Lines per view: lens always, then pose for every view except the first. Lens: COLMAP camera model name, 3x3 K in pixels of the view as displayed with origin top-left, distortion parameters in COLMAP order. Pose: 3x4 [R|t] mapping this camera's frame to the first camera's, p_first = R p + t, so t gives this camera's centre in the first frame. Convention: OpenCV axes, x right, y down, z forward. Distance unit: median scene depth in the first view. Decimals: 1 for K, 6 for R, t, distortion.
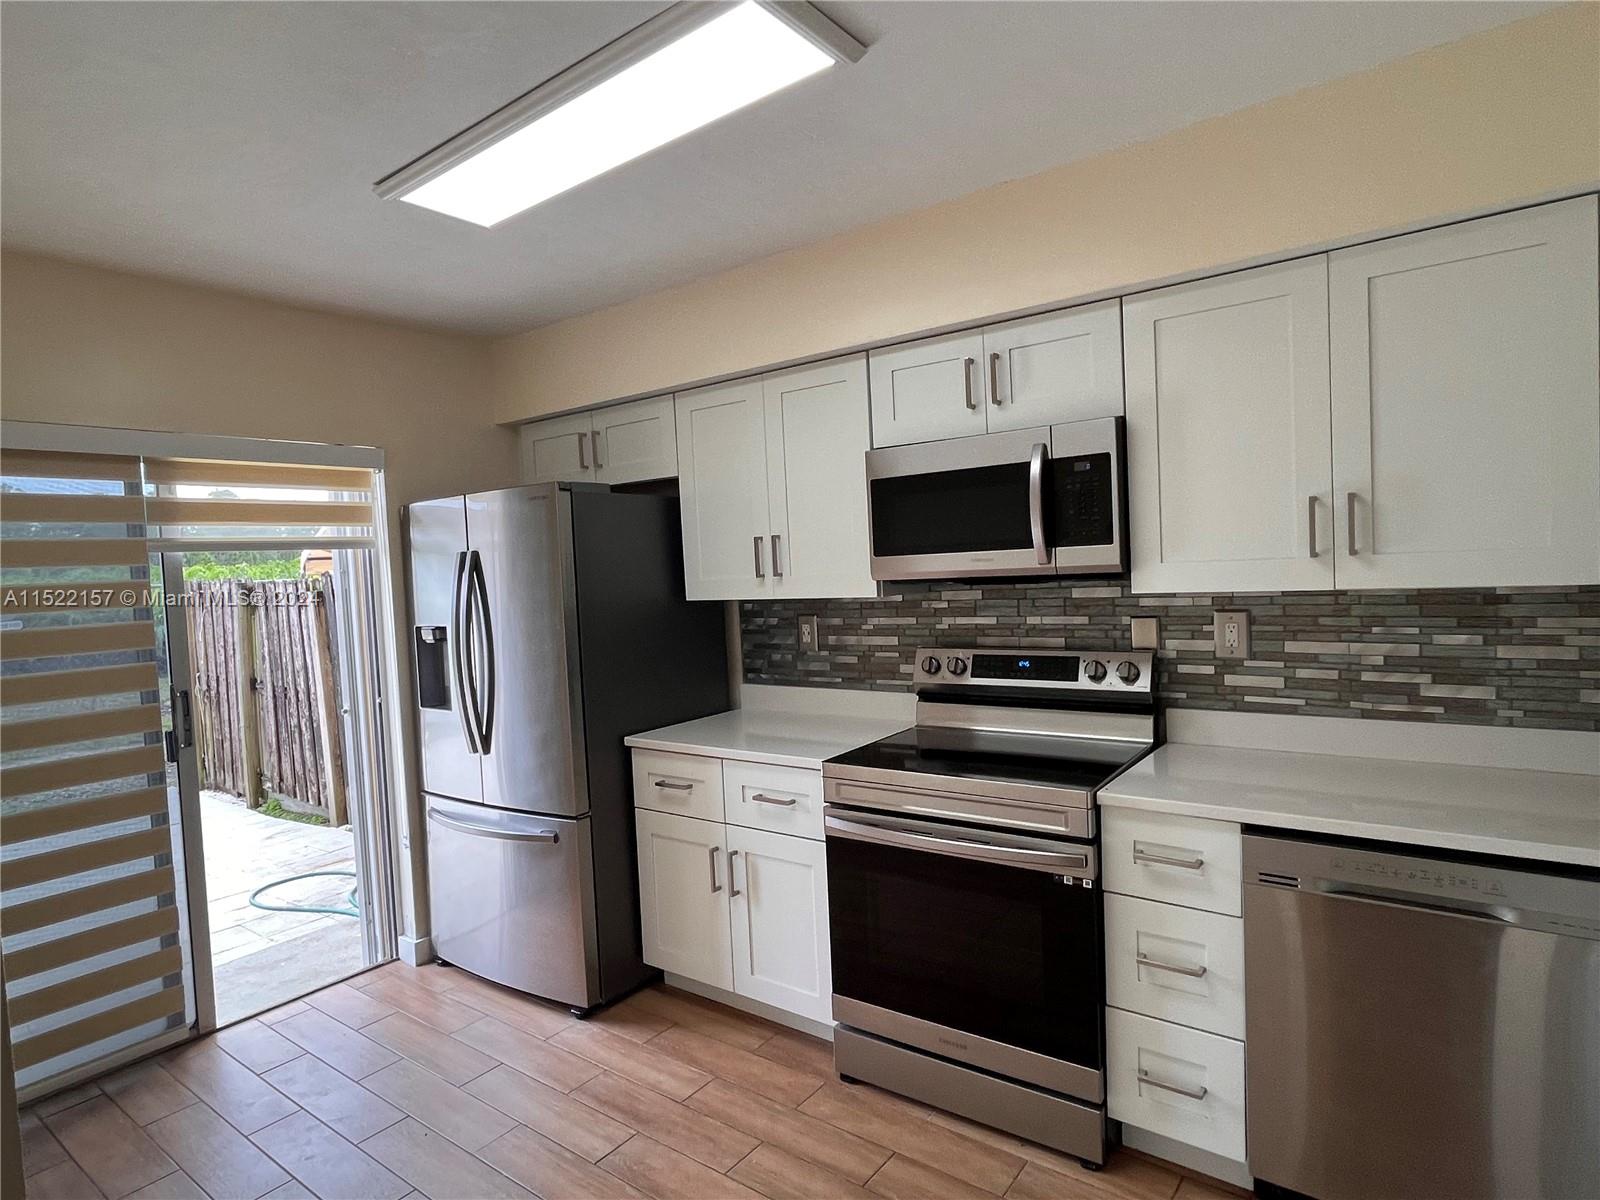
lens RADIAL K [[888.7, 0, 800.8], [0, 888.7, 600.3], [0, 0, 1]] dist [0.001542, 0.000041]
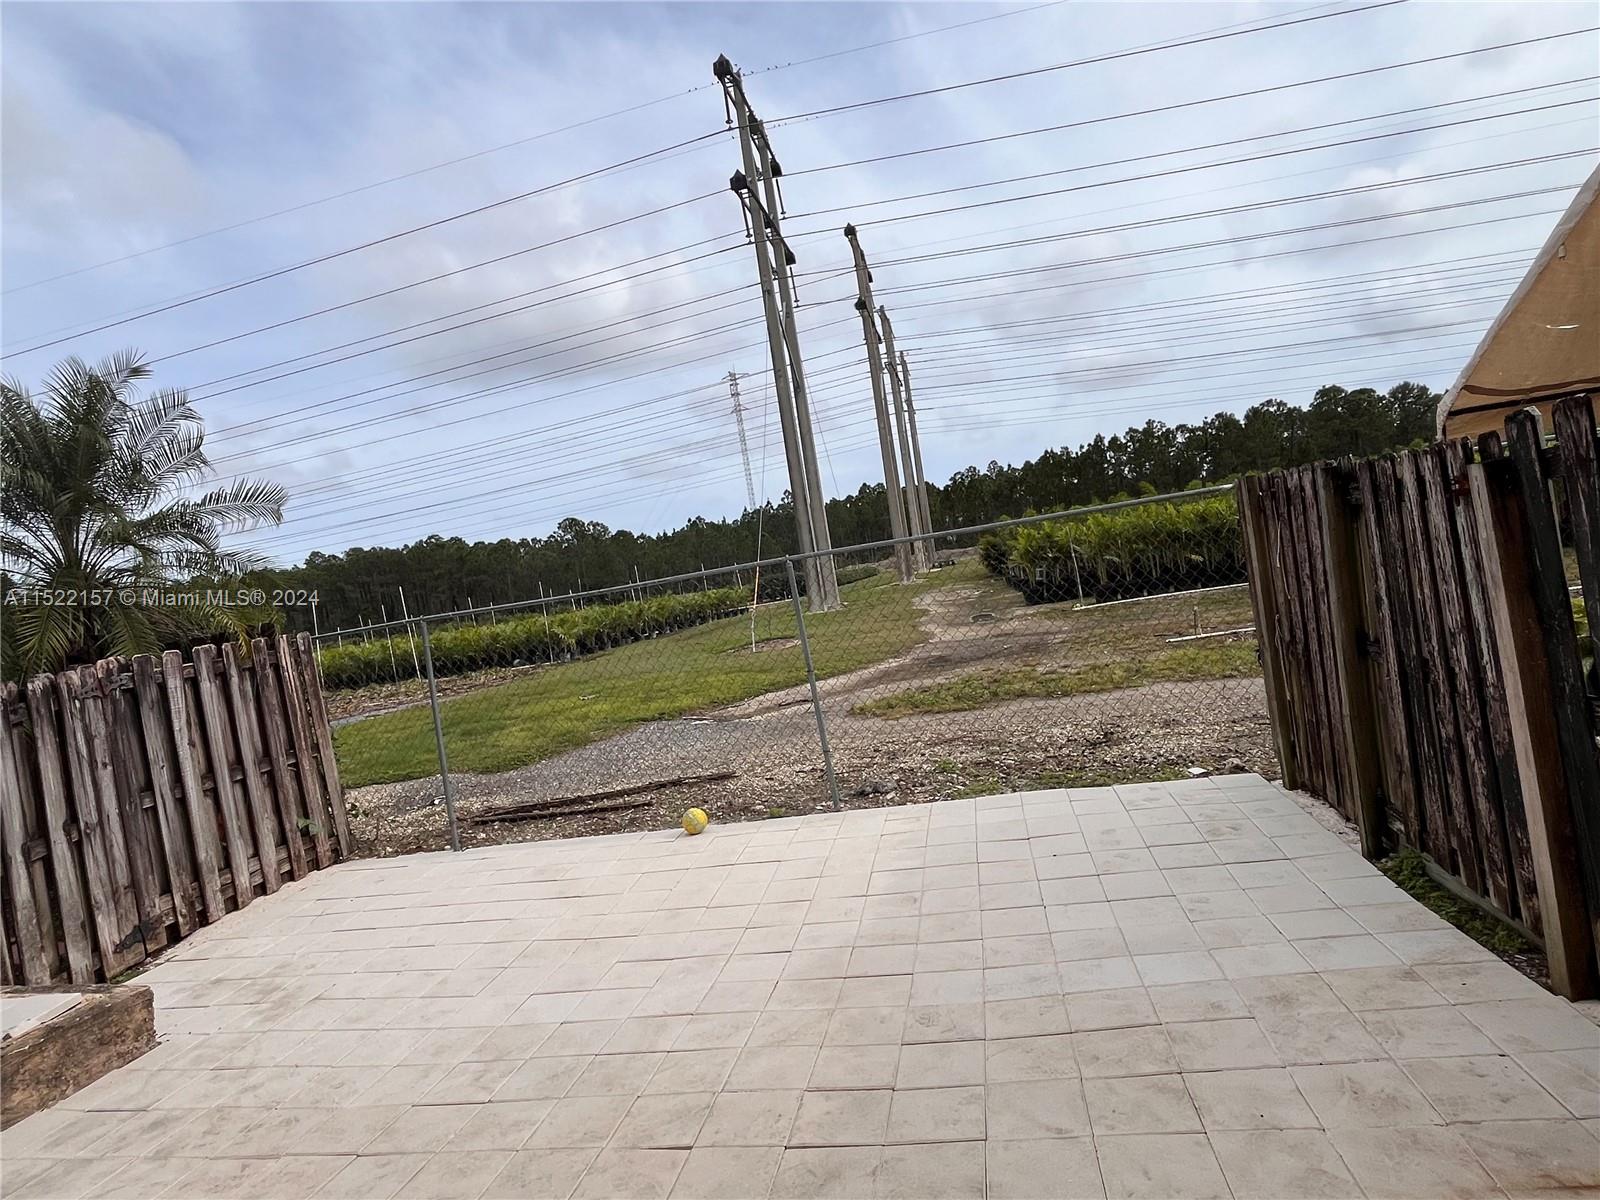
lens RADIAL K [[888.7, 0, 796.0], [0, 888.7, 598.1], [0, 0, 1]] dist [0.001542, 0.000041]
pose [[0.433347, 0.011338, -0.901156, -0.385187], [0.087914, 0.994620, 0.054790, 0.003632], [0.896929, -0.102967, 0.430019, 0.641562]]
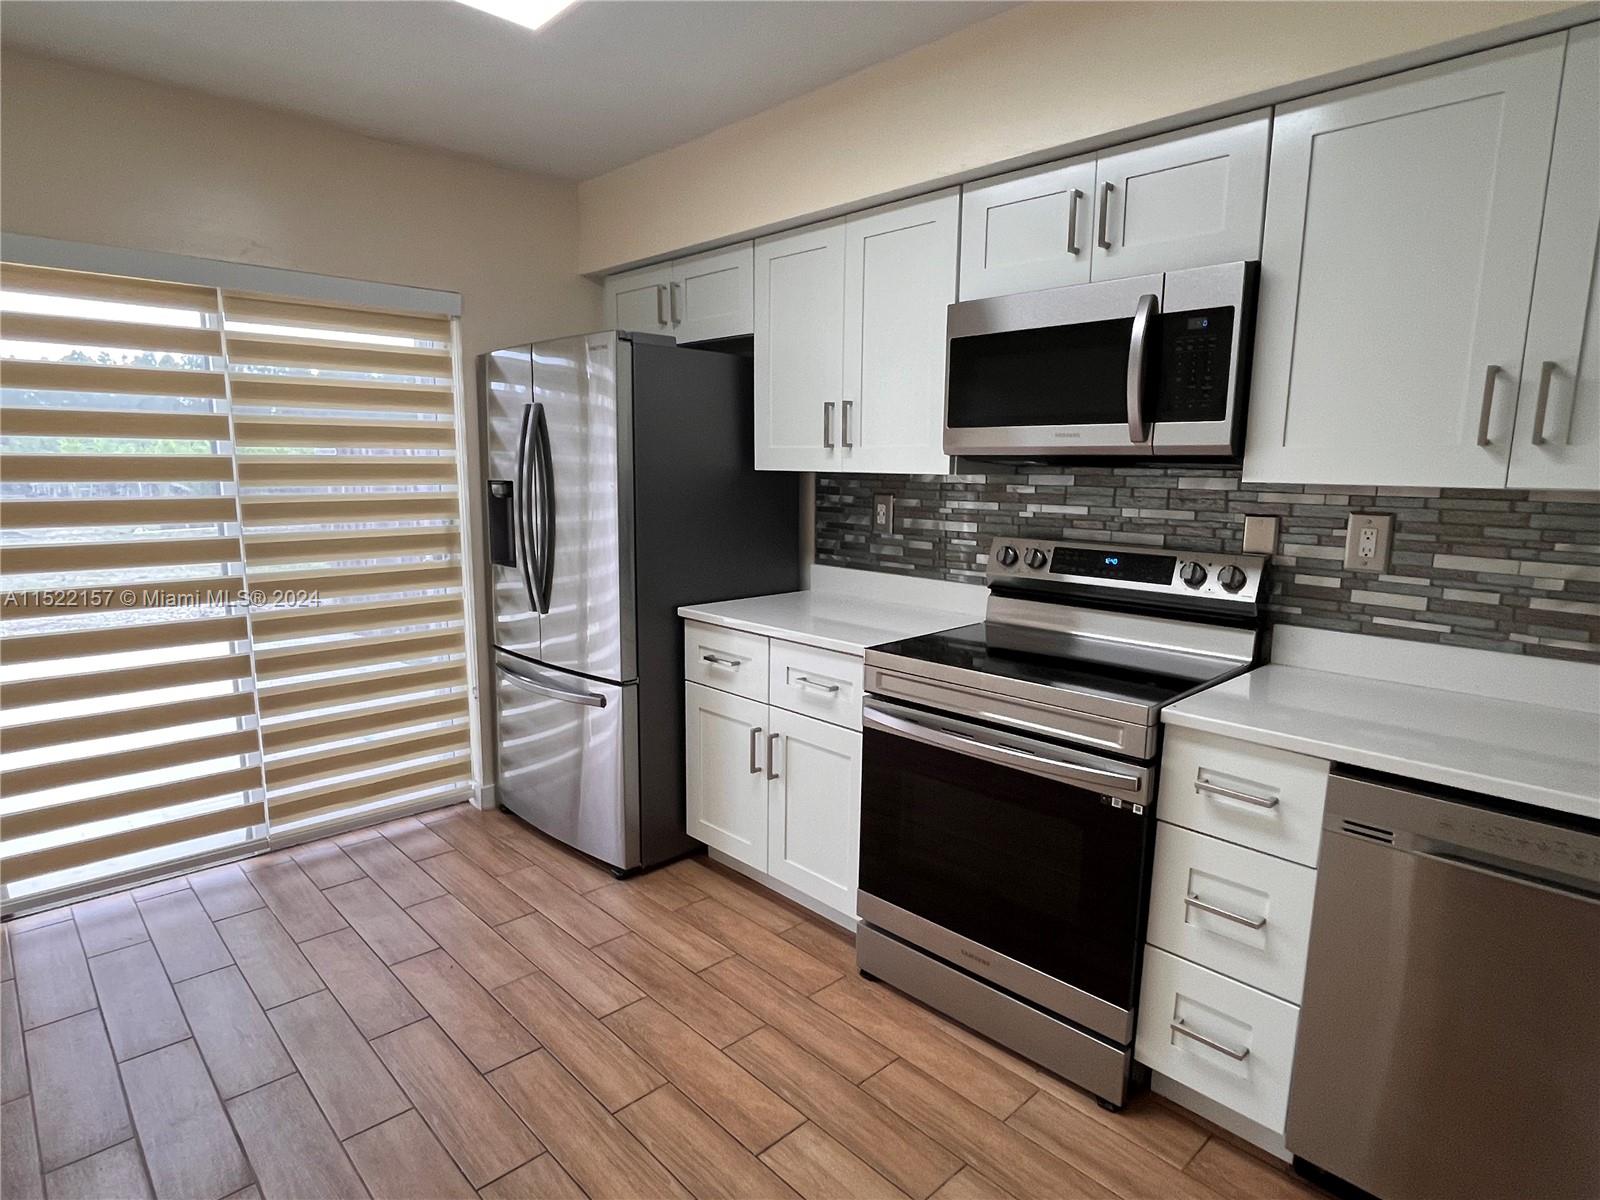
lens RADIAL K [[888.7, 0, 794.3], [0, 888.7, 602.5], [0, 0, 1]] dist [0.001542, 0.000041]
pose [[0.984661, 0.082977, -0.153483, 0.081789], [-0.063917, 0.990070, 0.125203, 0.022449], [0.162348, -0.113472, 0.980187, 0.084950]]
